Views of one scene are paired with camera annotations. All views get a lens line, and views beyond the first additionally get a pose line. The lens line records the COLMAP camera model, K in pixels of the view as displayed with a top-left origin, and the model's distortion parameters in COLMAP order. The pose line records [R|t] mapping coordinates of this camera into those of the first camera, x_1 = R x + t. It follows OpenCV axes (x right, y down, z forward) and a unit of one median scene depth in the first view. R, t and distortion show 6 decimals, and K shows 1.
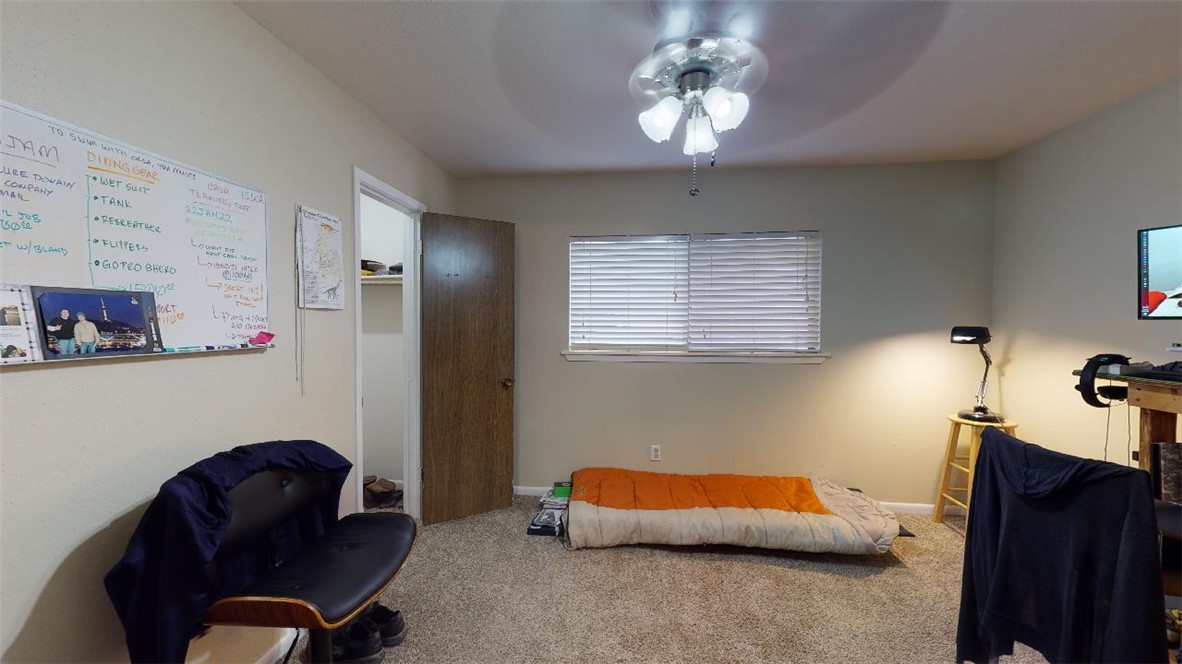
lens RADIAL K [[433.1, 0, 592.3], [0, 433.1, 333.2], [0, 0, 1]] dist [0.002046, -0.000241]
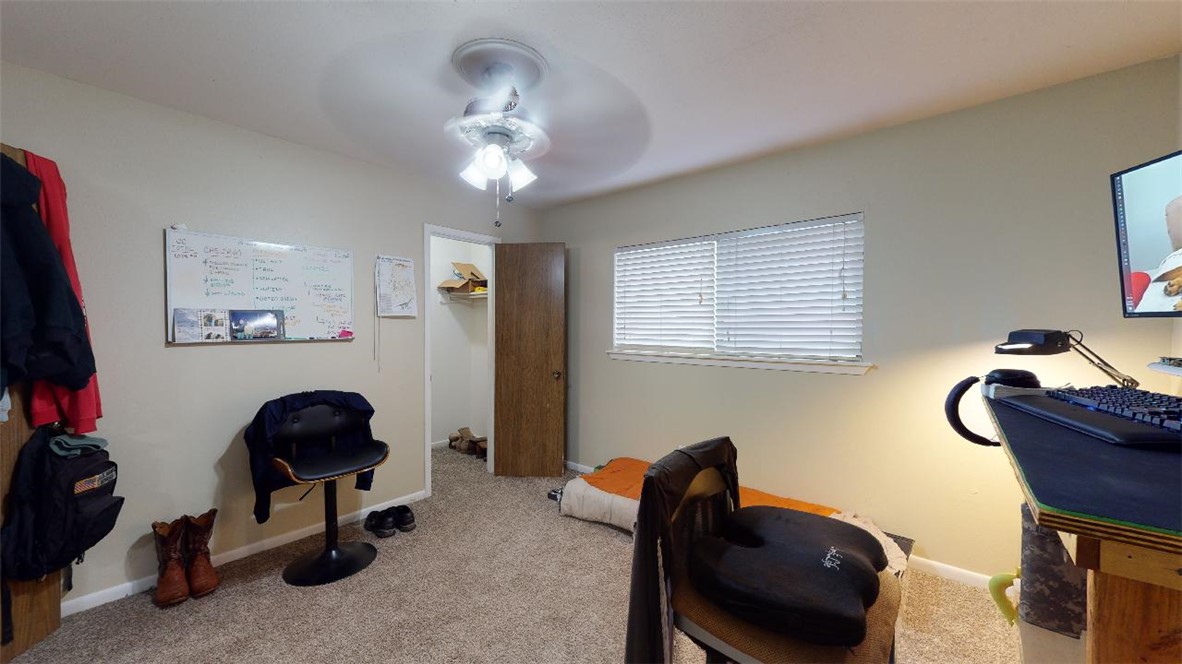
lens RADIAL K [[433.1, 0, 594.0], [0, 433.1, 333.4], [0, 0, 1]] dist [0.002046, -0.000241]
pose [[0.833565, 0.008720, -0.552352, 0.737984], [-0.012525, 0.999917, -0.003117, 0.001682], [0.552279, 0.009517, 0.833605, 0.051789]]
